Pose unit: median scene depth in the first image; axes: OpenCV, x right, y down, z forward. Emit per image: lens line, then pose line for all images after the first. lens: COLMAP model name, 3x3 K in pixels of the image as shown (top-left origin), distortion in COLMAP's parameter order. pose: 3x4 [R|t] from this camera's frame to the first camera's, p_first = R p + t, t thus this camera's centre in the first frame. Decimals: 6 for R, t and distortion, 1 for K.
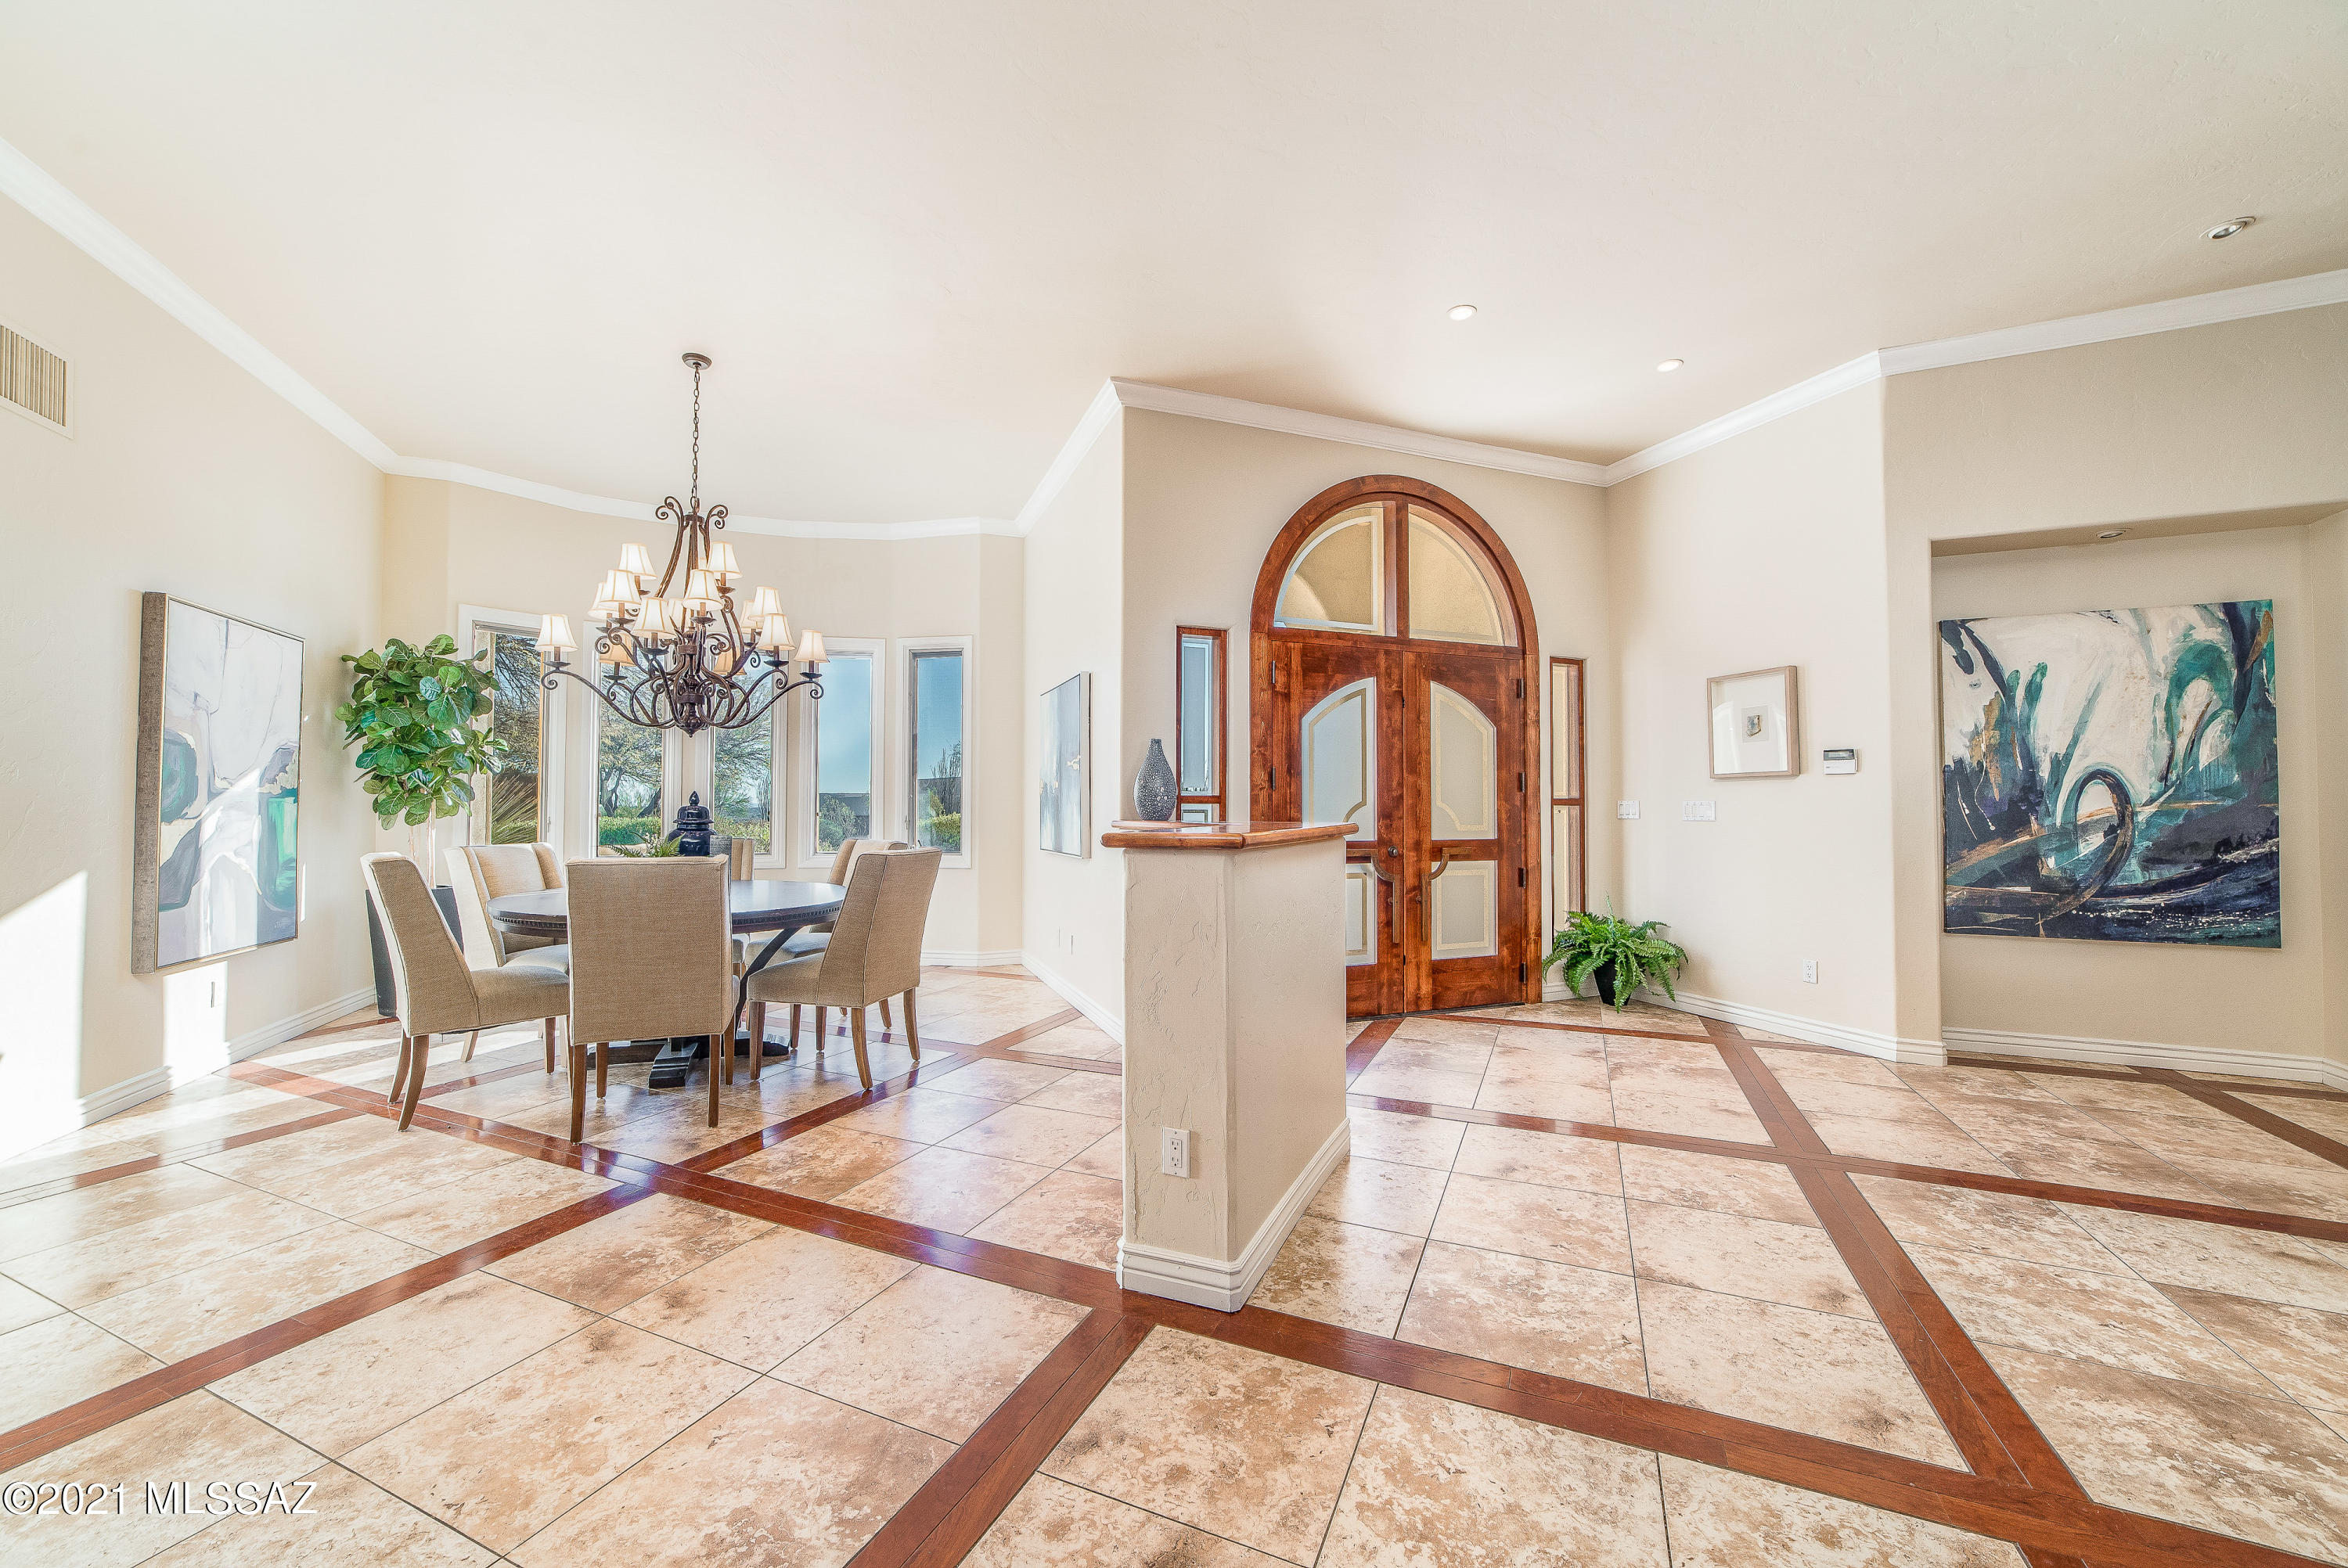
lens RADIAL K [[911.0, 0, 1171.4], [0, 911.0, 781.2], [0, 0, 1]] dist [-0.017174, 0.005207]
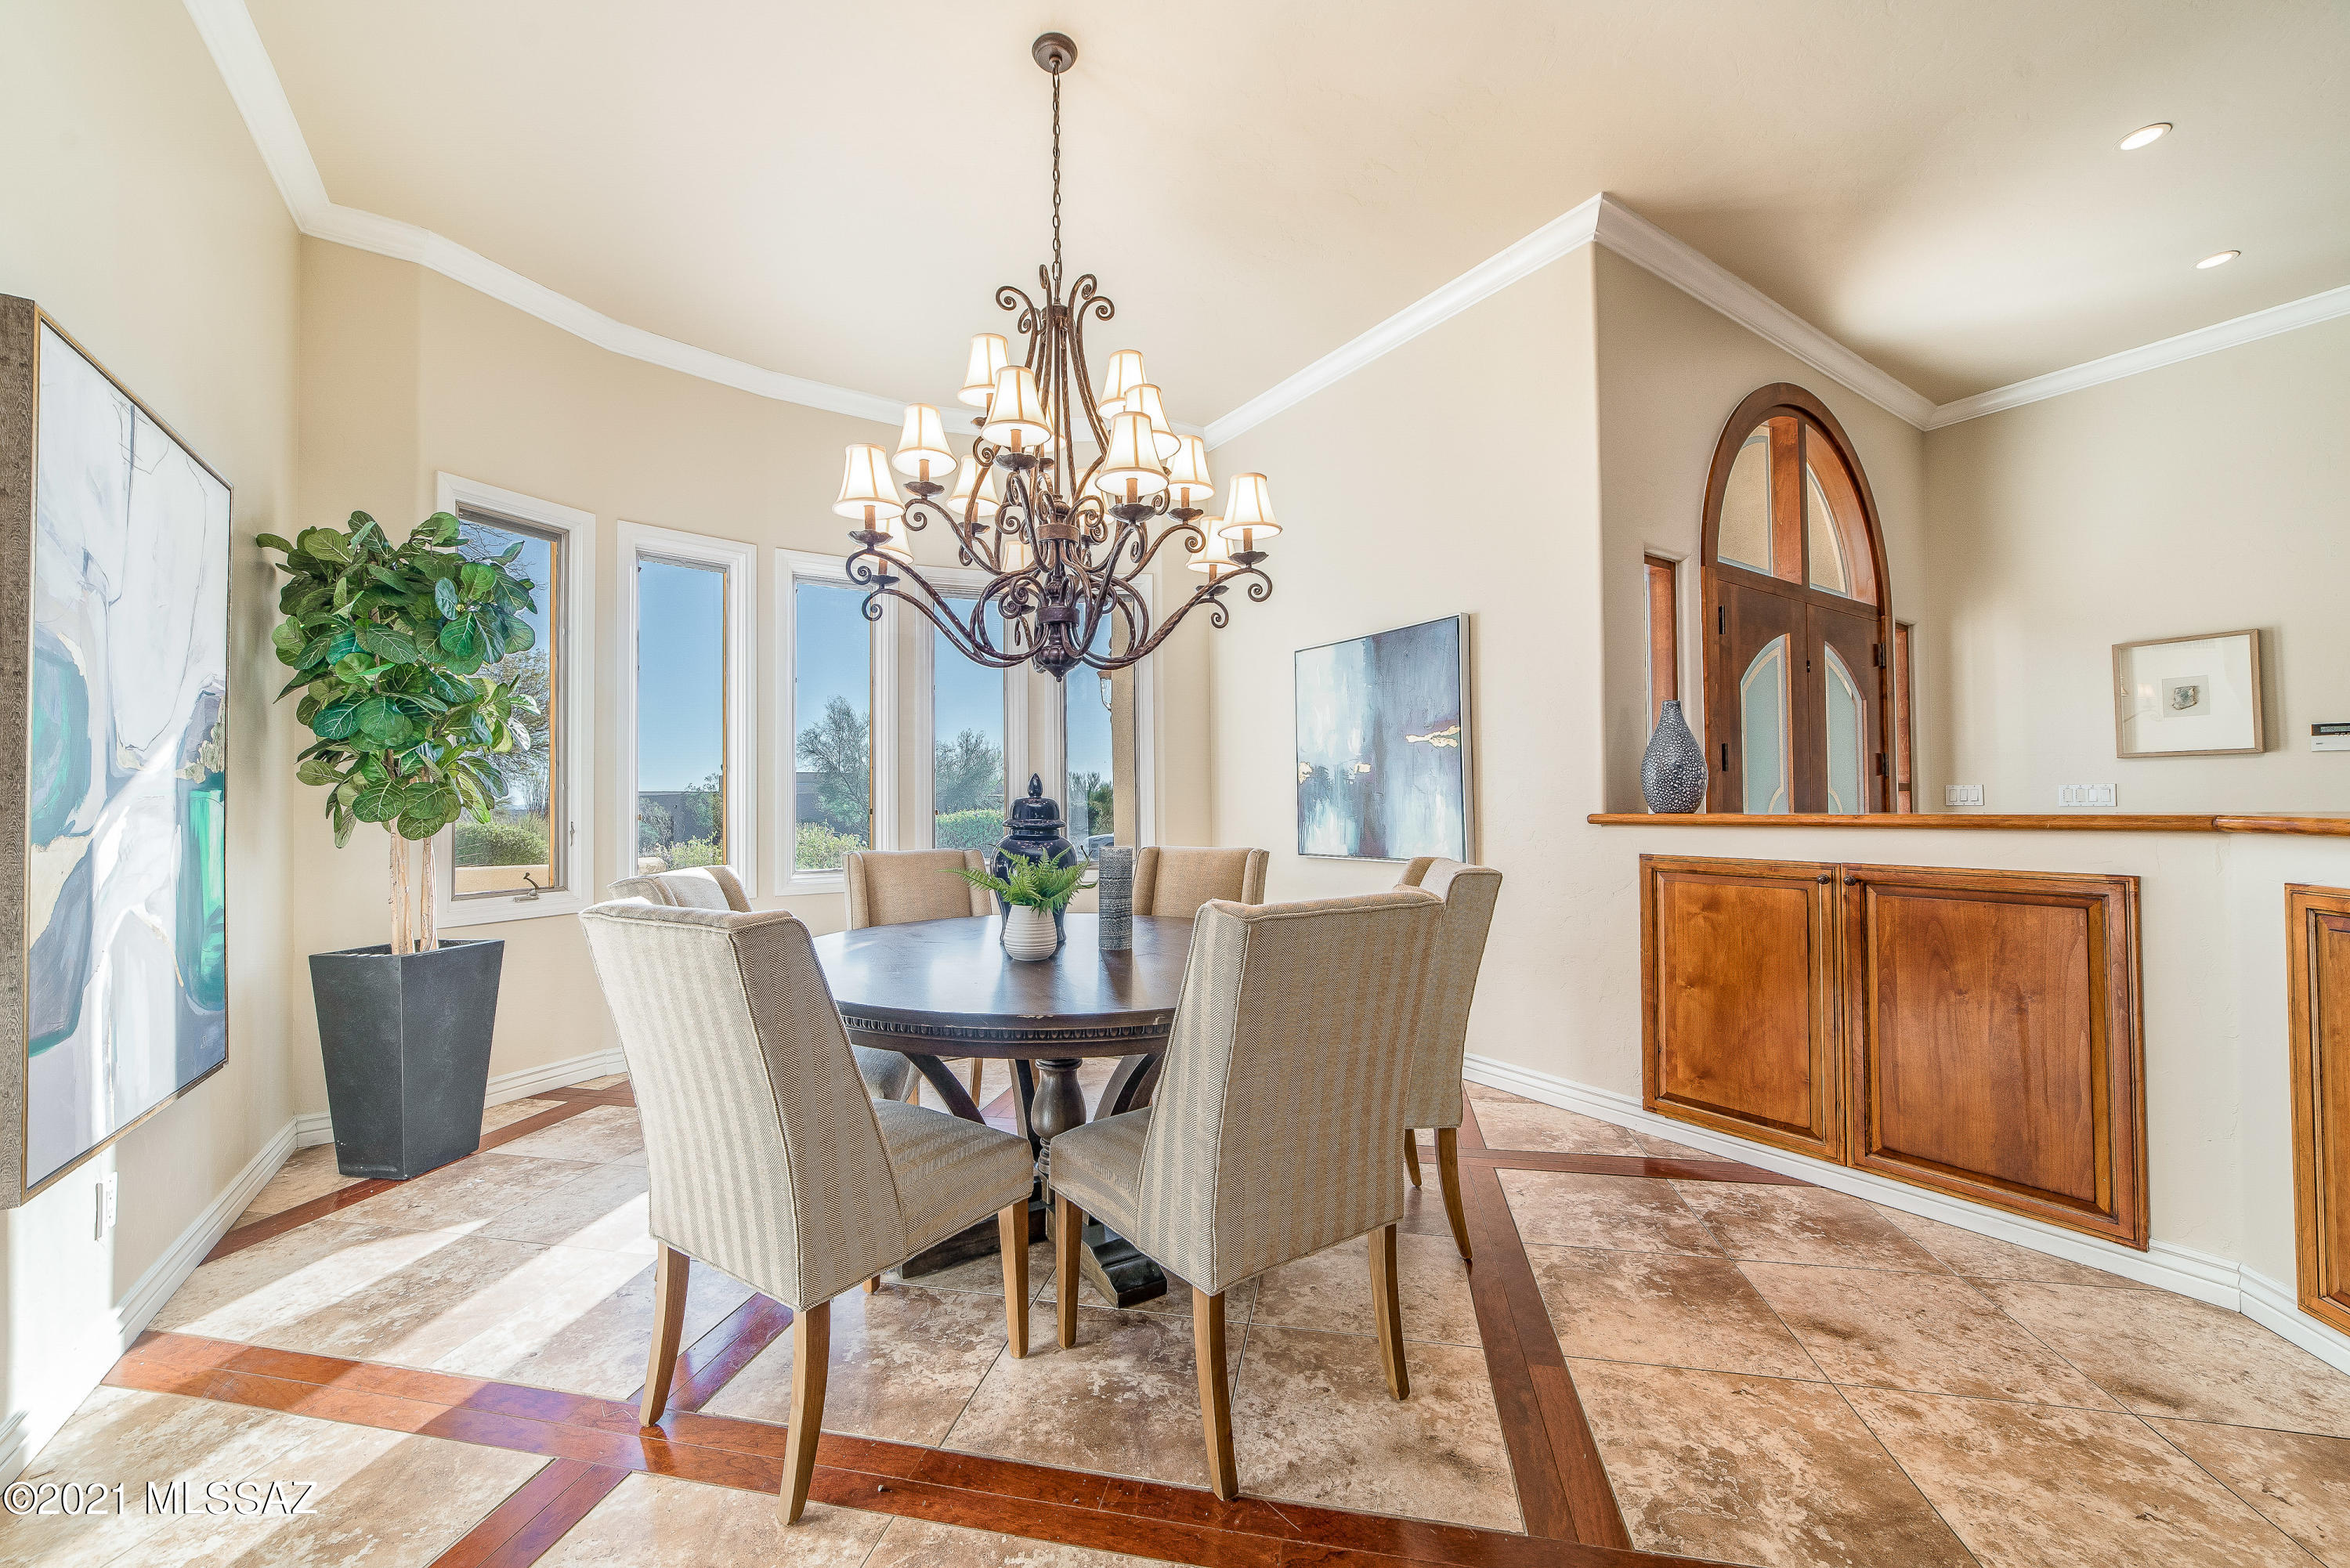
lens RADIAL K [[911.8, 0, 1179.6], [0, 911.8, 783.9], [0, 0, 1]] dist [-0.017174, 0.005207]
pose [[0.975987, -0.005932, 0.217747, -0.558301], [0.003690, 0.999936, 0.010703, 0.011213], [-0.217797, -0.009642, 0.975947, 0.383906]]
